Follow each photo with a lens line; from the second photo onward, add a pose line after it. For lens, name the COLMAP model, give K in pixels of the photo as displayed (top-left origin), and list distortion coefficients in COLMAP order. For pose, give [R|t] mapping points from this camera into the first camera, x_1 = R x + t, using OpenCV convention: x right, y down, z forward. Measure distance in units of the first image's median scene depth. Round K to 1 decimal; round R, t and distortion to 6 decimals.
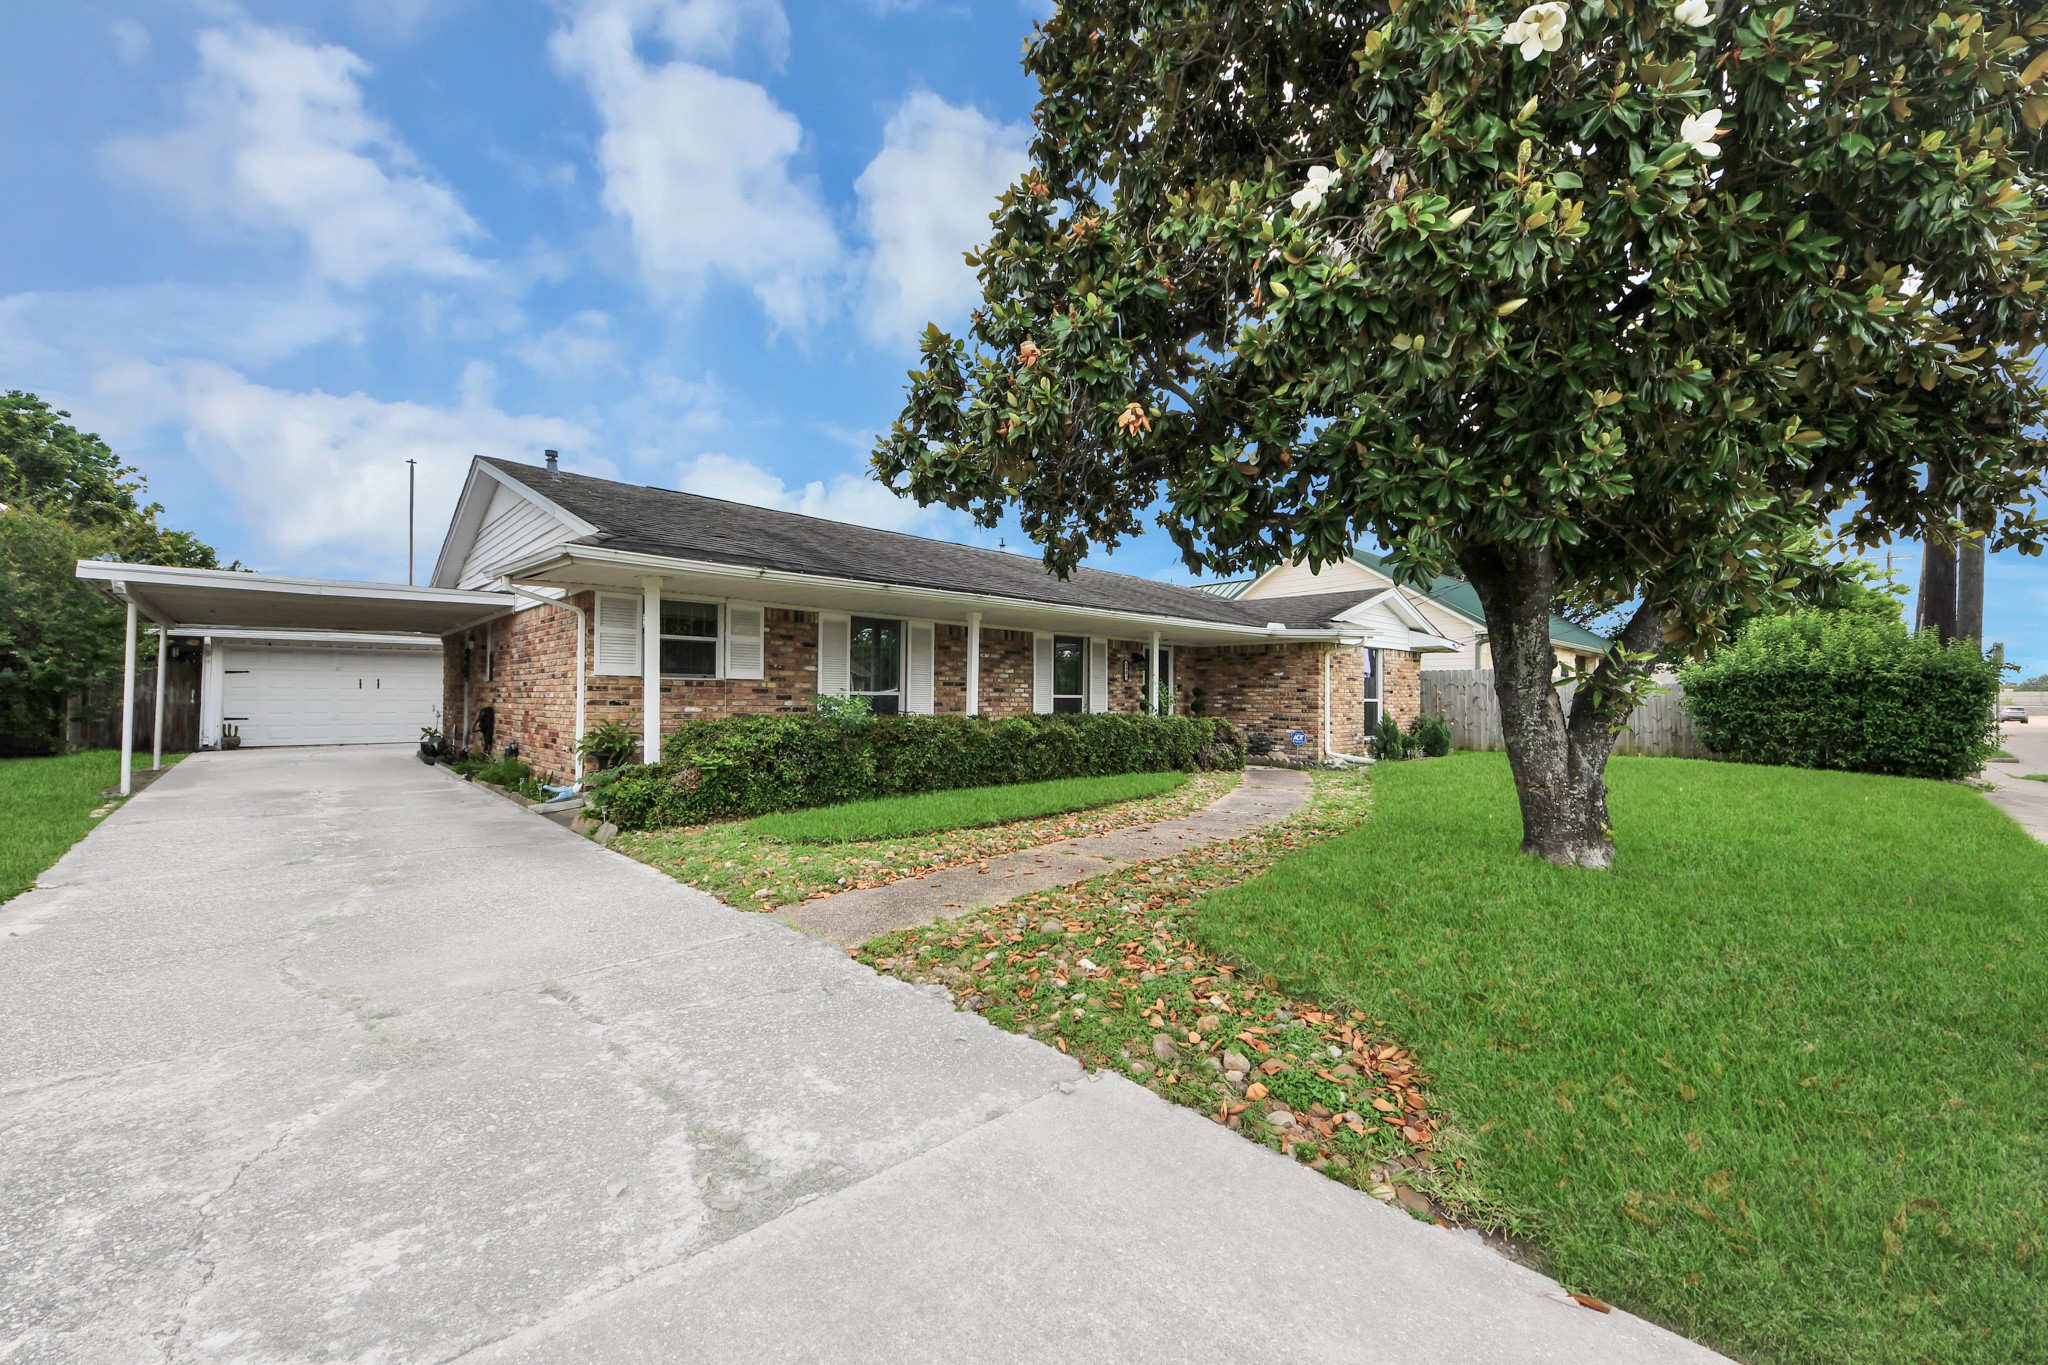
lens RADIAL K [[793.7, 0, 1009.6], [0, 793.7, 687.0], [0, 0, 1]] dist [-0.001225, -0.000007]
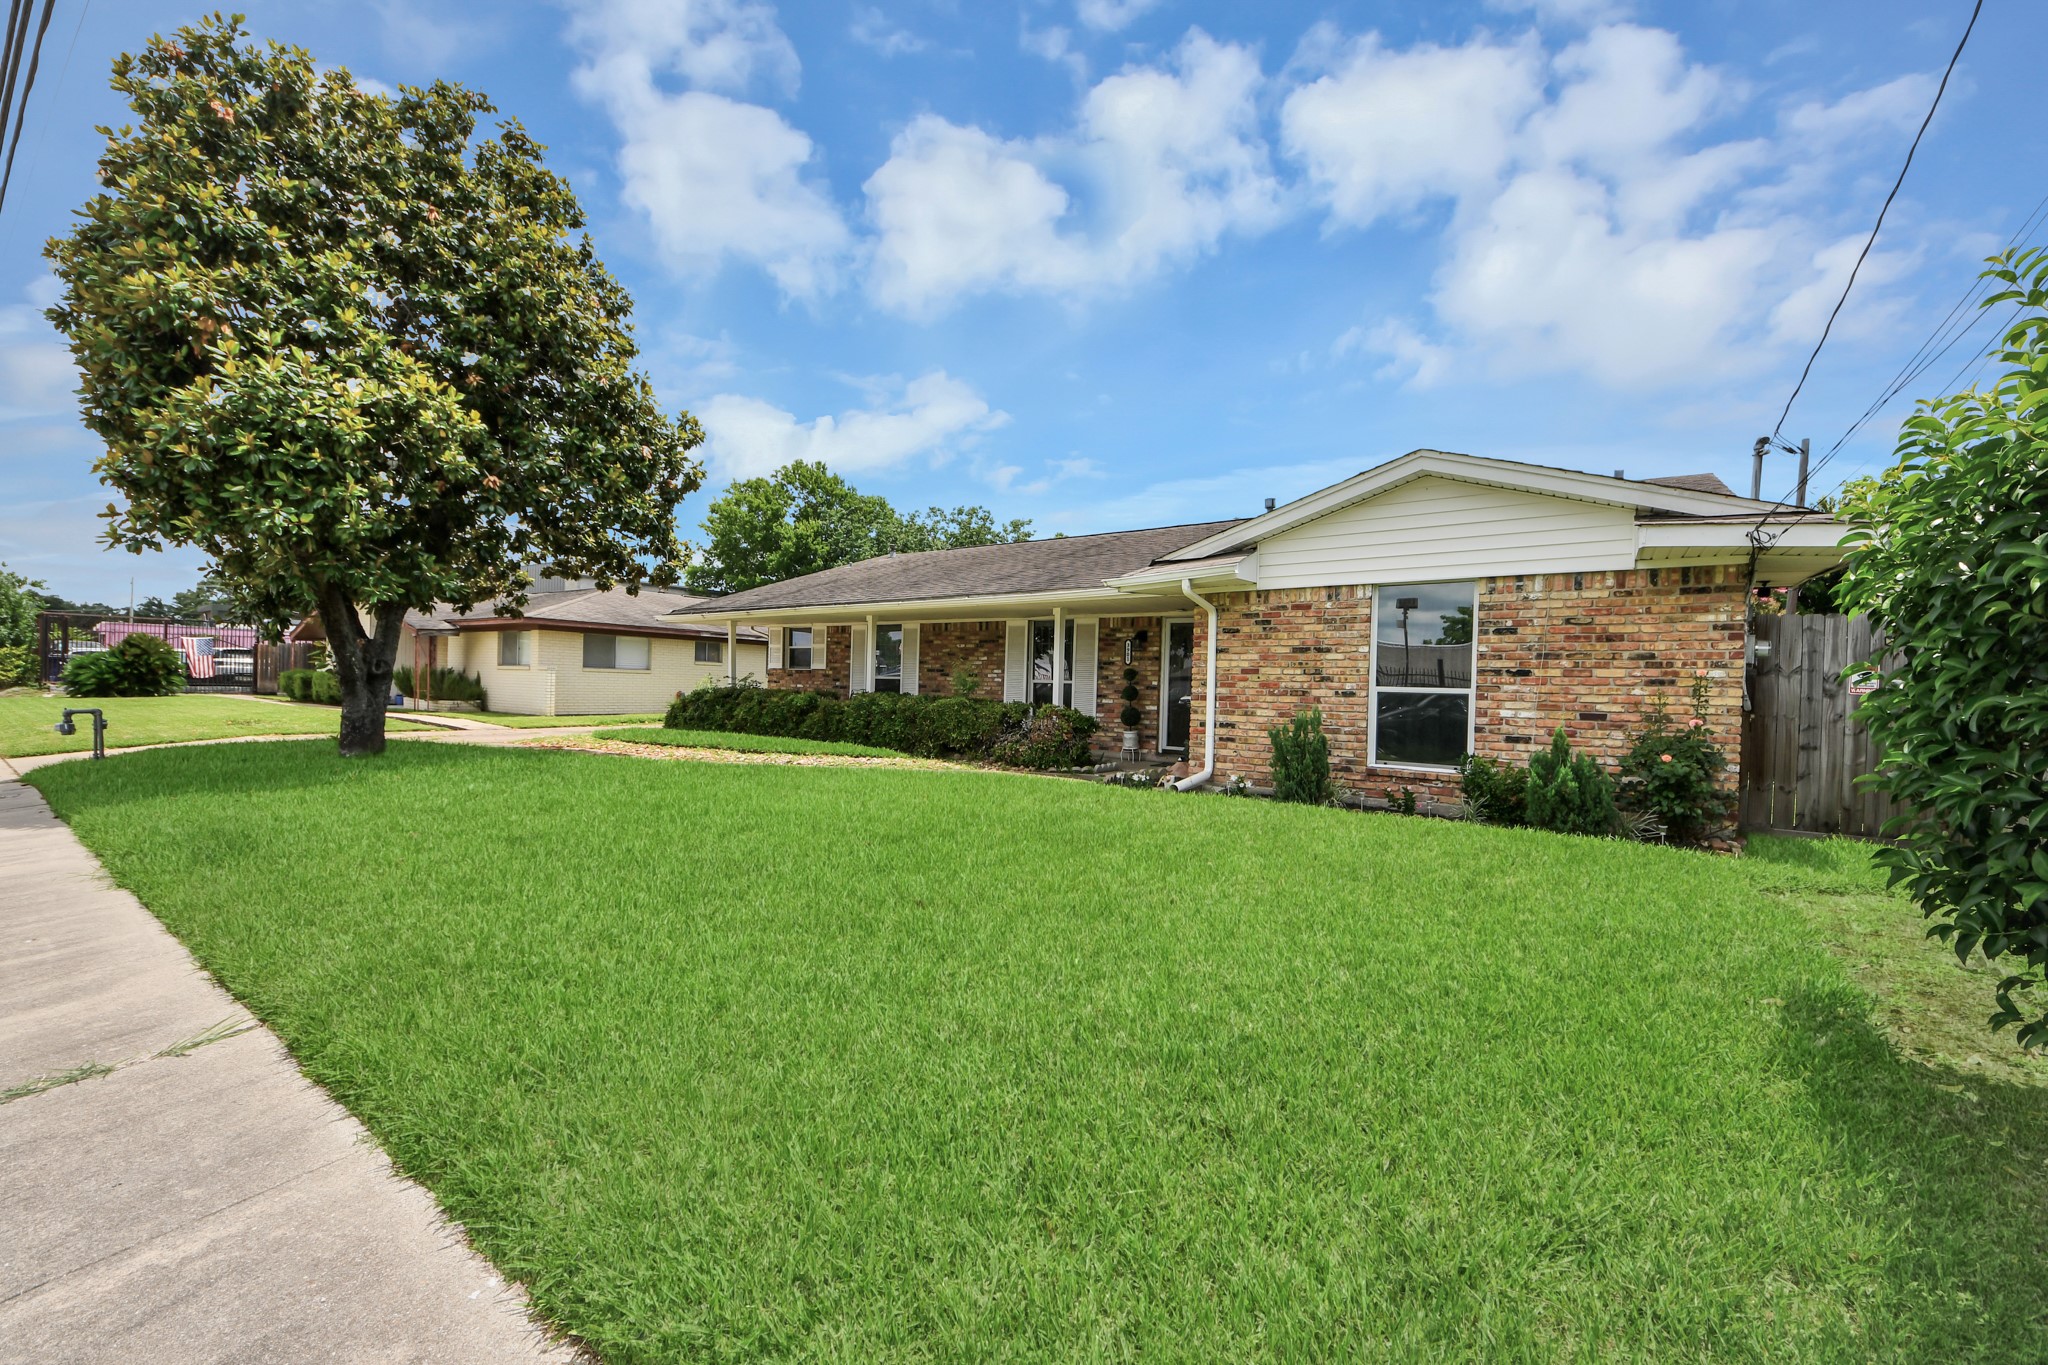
lens RADIAL K [[793.7, 0, 1016.6], [0, 793.7, 681.4], [0, 0, 1]] dist [-0.001225, -0.000007]
pose [[0.201665, -0.006876, -0.979430, 1.158534], [-0.008924, 0.999921, -0.008857, 0.023033], [0.979414, 0.010526, 0.201588, 0.868178]]
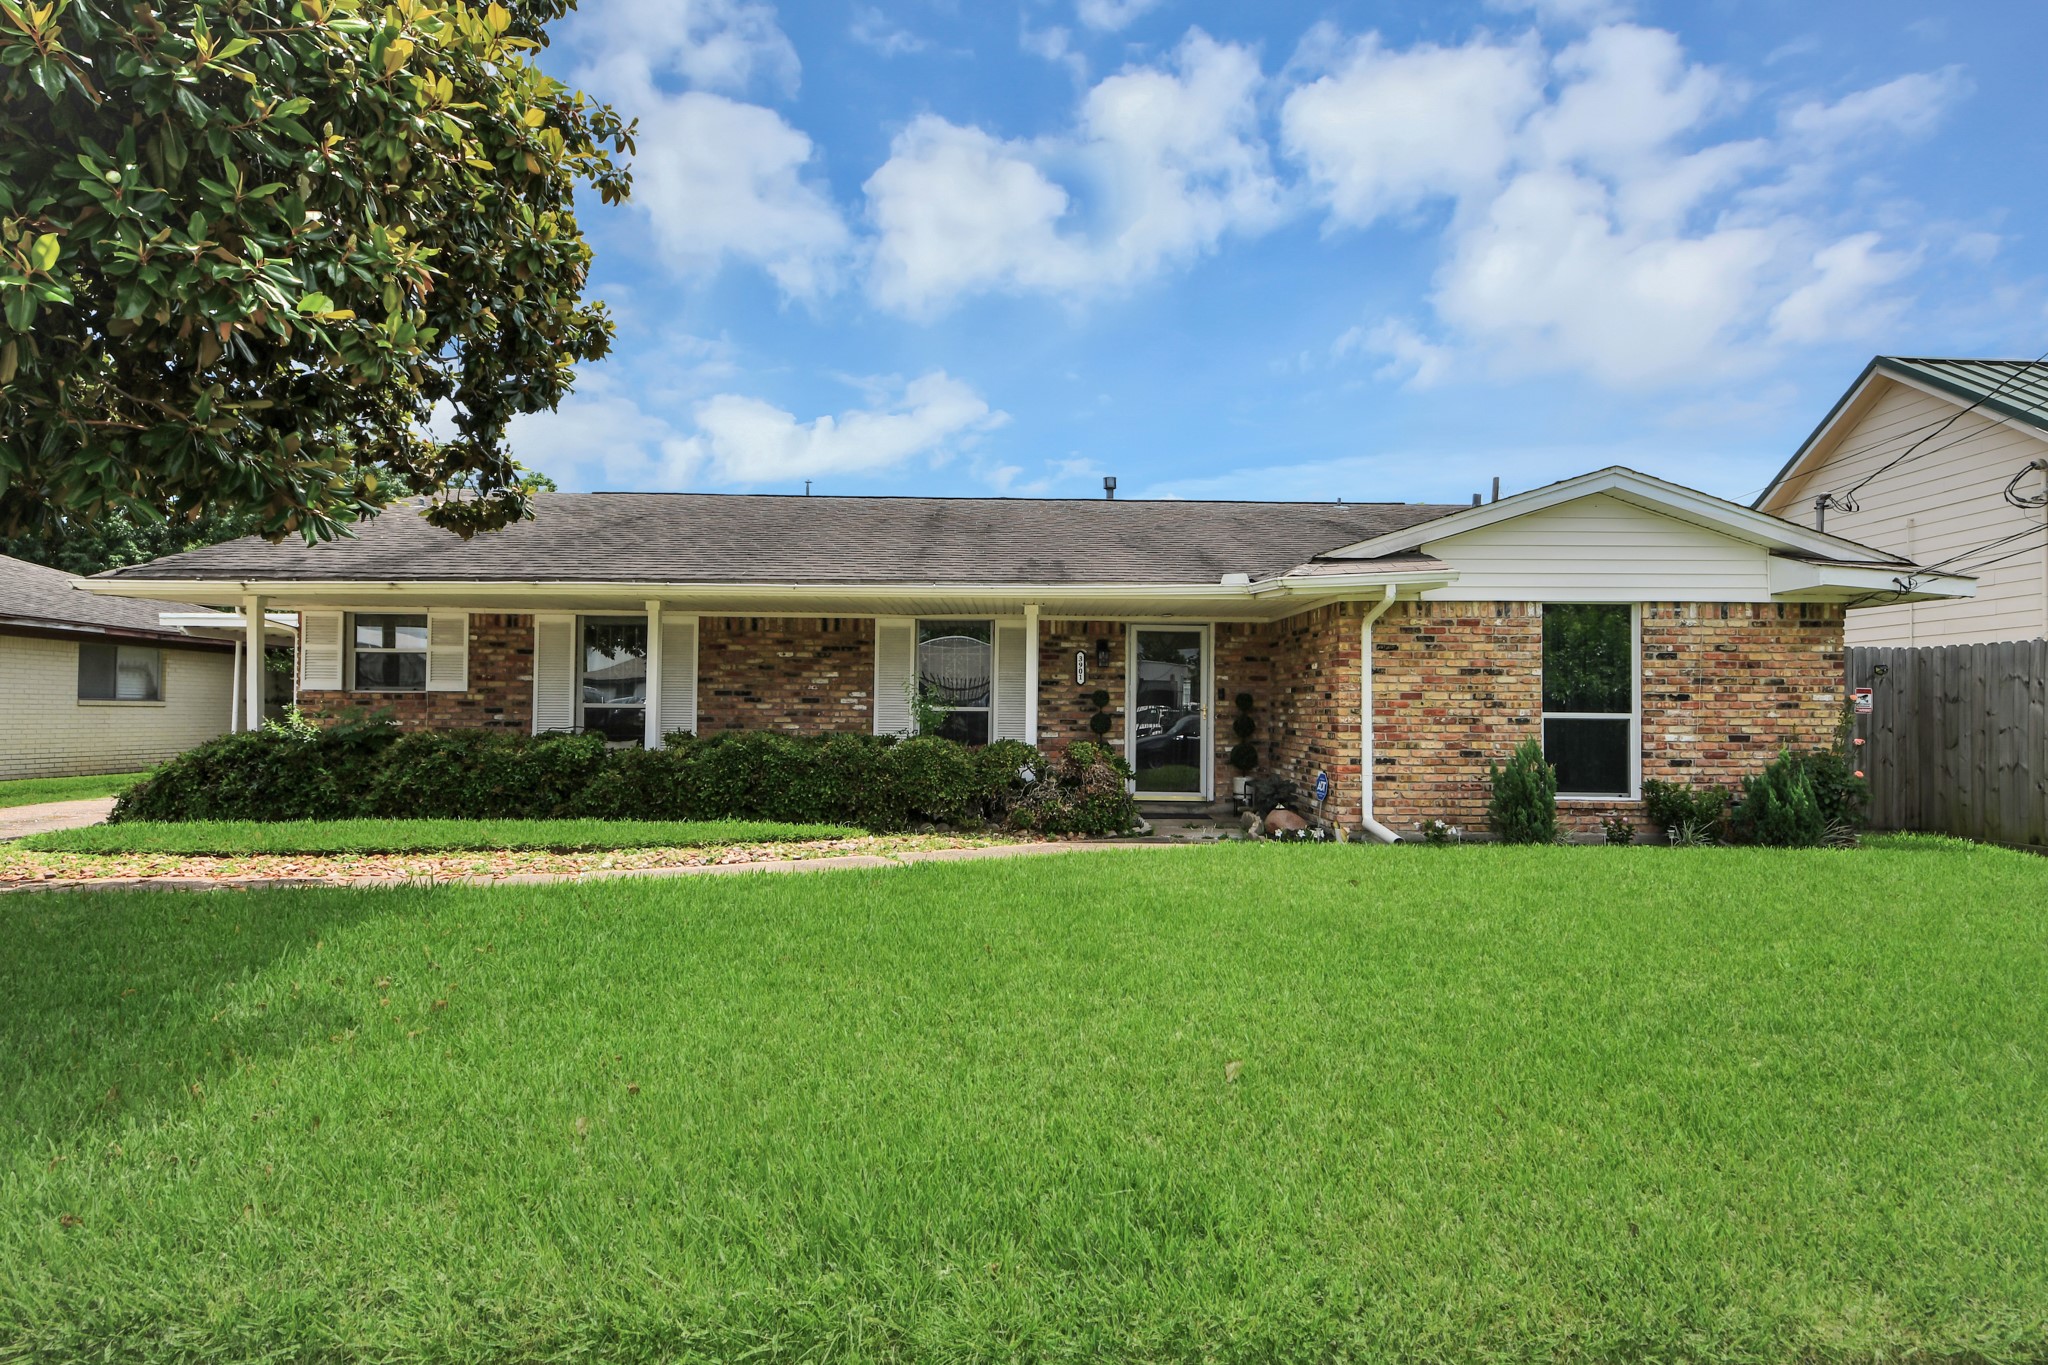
lens RADIAL K [[1090.8, 0, 1012.3], [0, 1090.8, 722.9], [0, 0, 1]] dist [-0.014284, -0.000938]
pose [[0.736213, 0.003949, -0.676739, 0.837321], [0.007637, 0.999871, 0.014142, 0.011860], [0.676707, -0.015580, 0.736087, 0.402484]]
